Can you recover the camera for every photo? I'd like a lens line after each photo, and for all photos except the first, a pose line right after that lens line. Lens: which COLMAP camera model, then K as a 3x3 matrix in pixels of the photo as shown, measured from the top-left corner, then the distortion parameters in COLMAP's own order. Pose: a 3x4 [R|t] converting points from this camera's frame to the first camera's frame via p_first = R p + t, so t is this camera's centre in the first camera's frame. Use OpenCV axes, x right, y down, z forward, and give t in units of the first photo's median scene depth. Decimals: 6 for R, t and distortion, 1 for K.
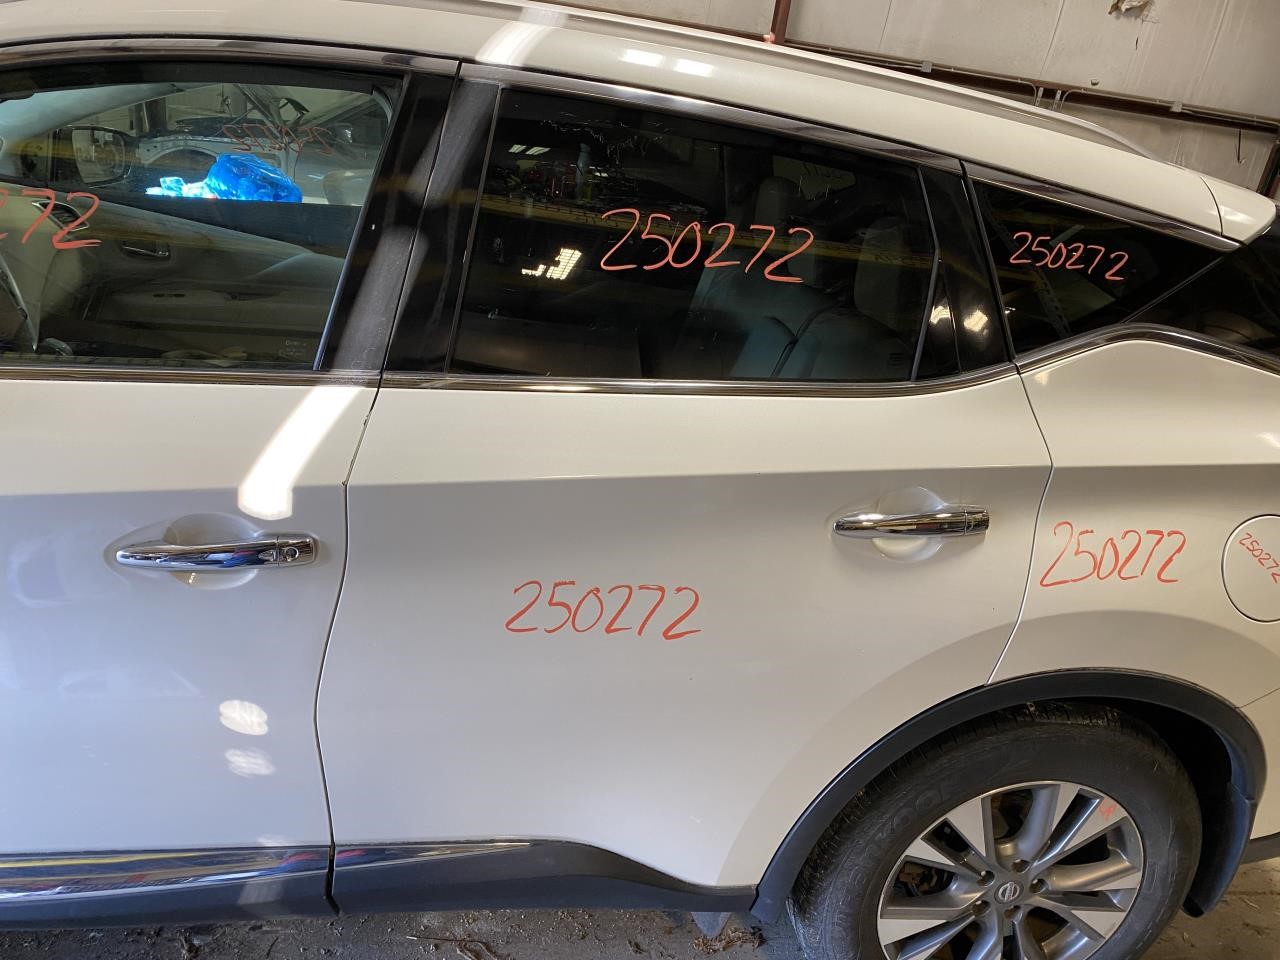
lens RADIAL K [[971.8, 0, 642.9], [0, 971.8, 481.4], [0, 0, 1]] dist [0.038101, -0.031321]
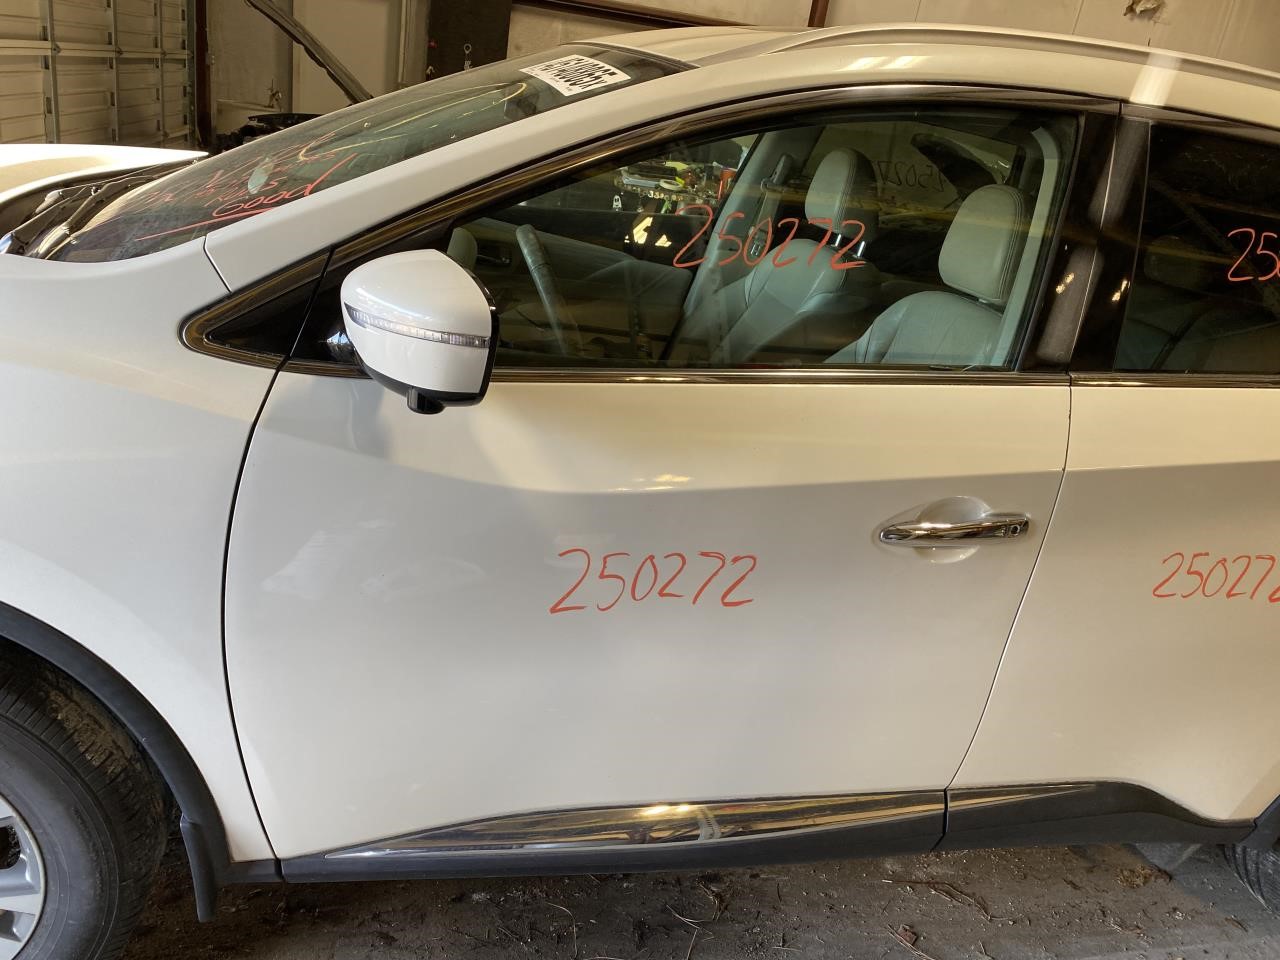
lens RADIAL K [[971.8, 0, 635.8], [0, 971.8, 482.7], [0, 0, 1]] dist [0.038101, -0.031321]
pose [[0.998325, -0.015931, 0.055615, -0.799873], [0.015323, 0.999818, 0.011341, -0.003788], [-0.055786, -0.010470, 0.998388, -0.120762]]
